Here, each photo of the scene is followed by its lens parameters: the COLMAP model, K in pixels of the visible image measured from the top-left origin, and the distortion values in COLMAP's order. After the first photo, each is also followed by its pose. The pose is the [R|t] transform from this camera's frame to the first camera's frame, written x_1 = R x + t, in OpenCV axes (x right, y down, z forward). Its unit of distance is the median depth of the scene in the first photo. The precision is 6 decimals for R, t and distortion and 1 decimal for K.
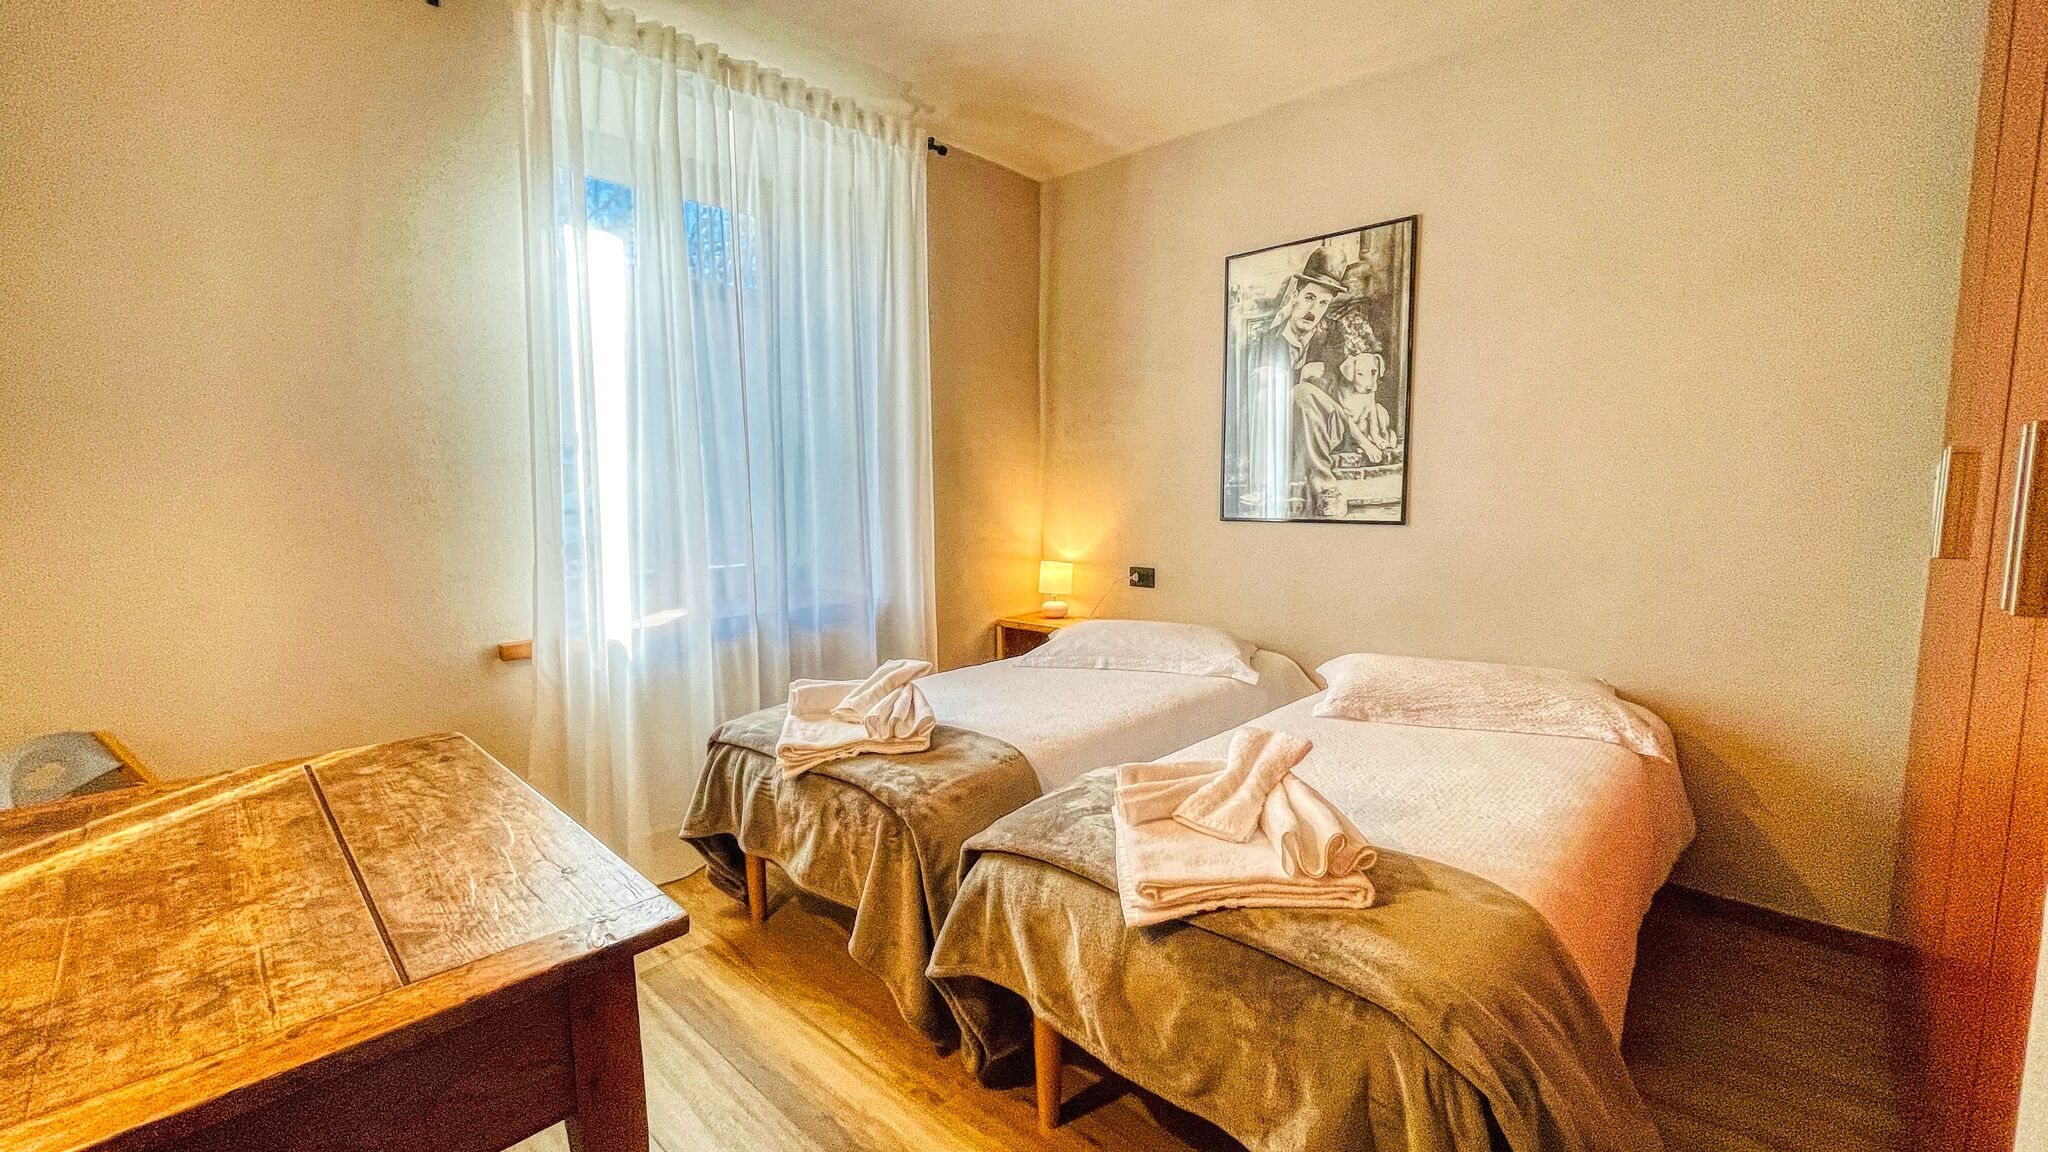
lens RADIAL K [[827.9, 0, 1017.8], [0, 827.9, 575.2], [0, 0, 1]] dist [0.002555, -0.000276]
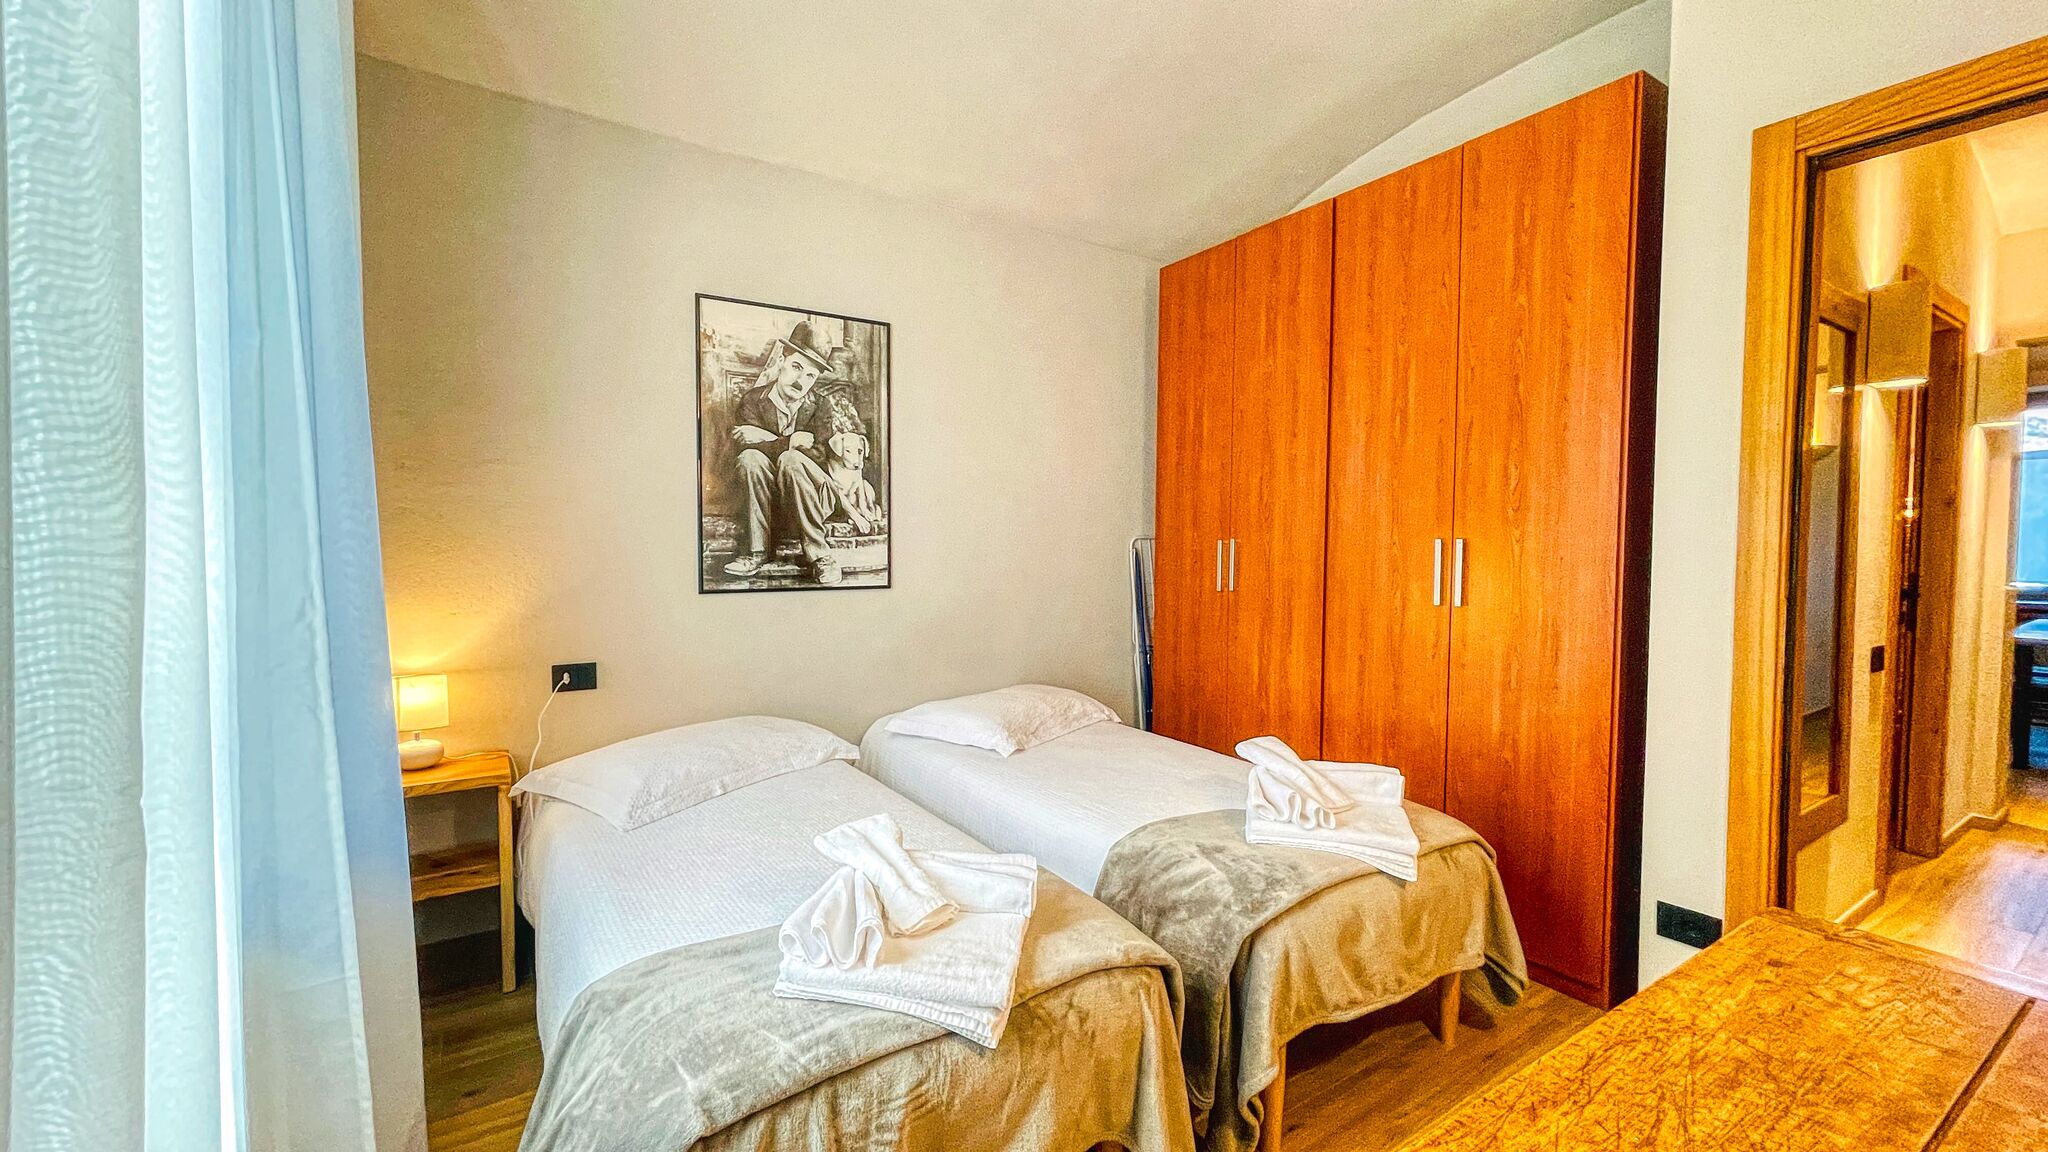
lens RADIAL K [[827.9, 0, 1017.8], [0, 827.9, 575.2], [0, 0, 1]] dist [0.002555, -0.000276]
pose [[0.231897, -0.030151, 0.972273, -0.581582], [0.092889, 0.995638, 0.008721, -0.070461], [-0.968295, 0.088291, 0.233687, 0.545004]]
